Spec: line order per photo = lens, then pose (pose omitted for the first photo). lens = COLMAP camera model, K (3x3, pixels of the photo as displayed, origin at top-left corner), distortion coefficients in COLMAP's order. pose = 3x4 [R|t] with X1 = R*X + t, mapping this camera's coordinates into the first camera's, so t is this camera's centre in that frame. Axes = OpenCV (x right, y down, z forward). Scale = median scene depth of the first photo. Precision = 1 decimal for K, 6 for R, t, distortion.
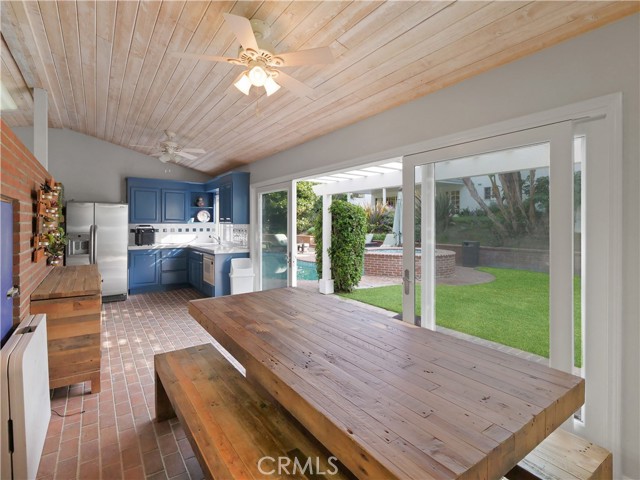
lens RADIAL K [[318.1, 0, 313.8], [0, 318.1, 229.9], [0, 0, 1]] dist [0.016656, -0.000496]
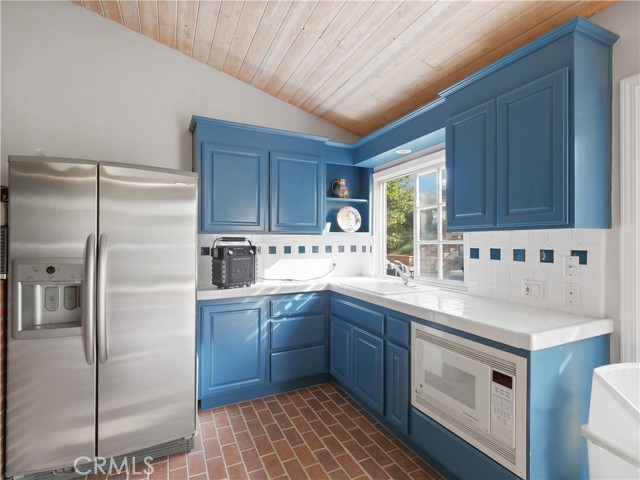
lens RADIAL K [[320.3, 0, 321.6], [0, 320.3, 248.3], [0, 0, 1]] dist [0.000660, 0.000073]
pose [[0.988188, 0.005124, -0.153162, -0.341311], [-0.004819, 0.999986, 0.002360, -0.001941], [0.153172, -0.001594, 0.988198, 0.587412]]
